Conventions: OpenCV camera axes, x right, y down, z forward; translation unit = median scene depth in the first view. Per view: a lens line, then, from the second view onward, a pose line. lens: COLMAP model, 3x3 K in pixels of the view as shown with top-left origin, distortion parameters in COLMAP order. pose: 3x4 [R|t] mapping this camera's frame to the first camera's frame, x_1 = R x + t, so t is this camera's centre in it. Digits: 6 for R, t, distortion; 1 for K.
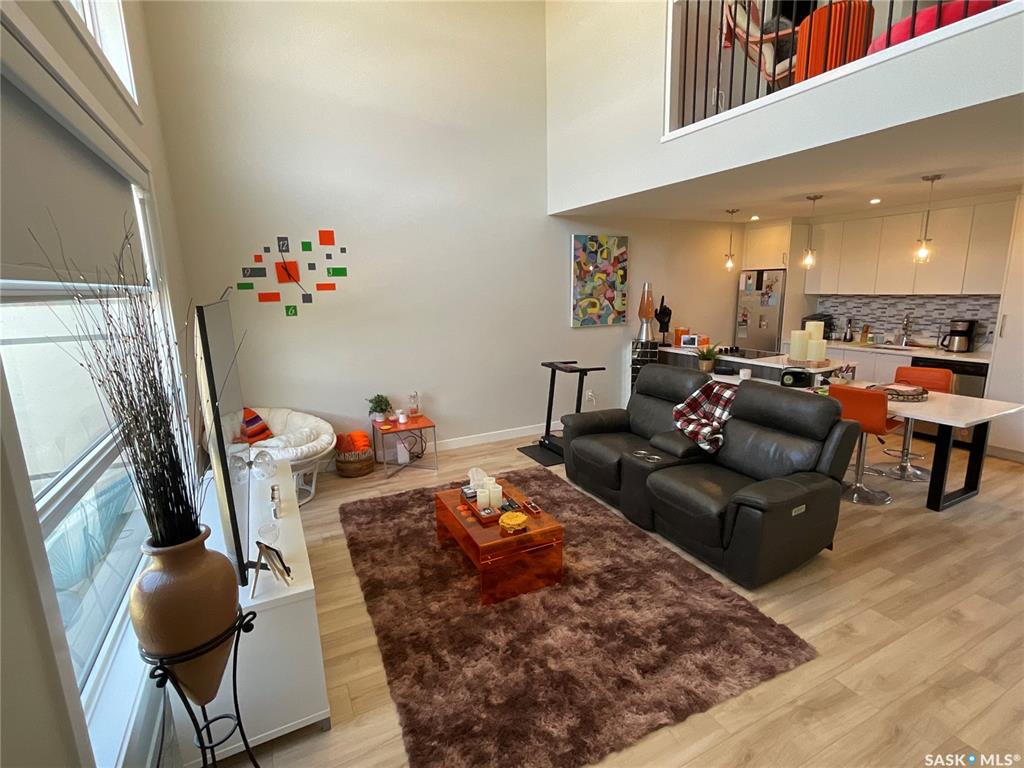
lens RADIAL K [[497.4, 0, 512.5], [0, 497.4, 386.1], [0, 0, 1]] dist [-0.009005, 0.006659]
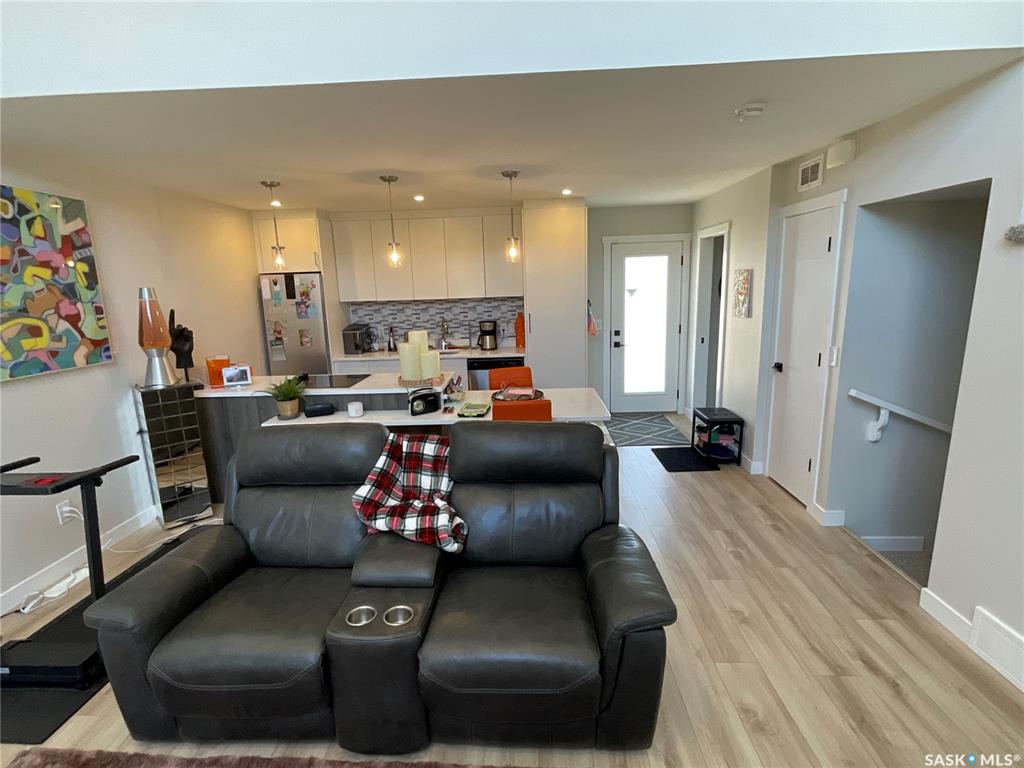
lens RADIAL K [[497.4, 0, 512.3], [0, 497.4, 386.4], [0, 0, 1]] dist [-0.009005, 0.006659]
pose [[0.485305, -0.165903, 0.858461, -0.044999], [0.191998, 0.978090, 0.080482, -0.079397], [-0.853004, 0.125765, 0.506525, 0.477037]]
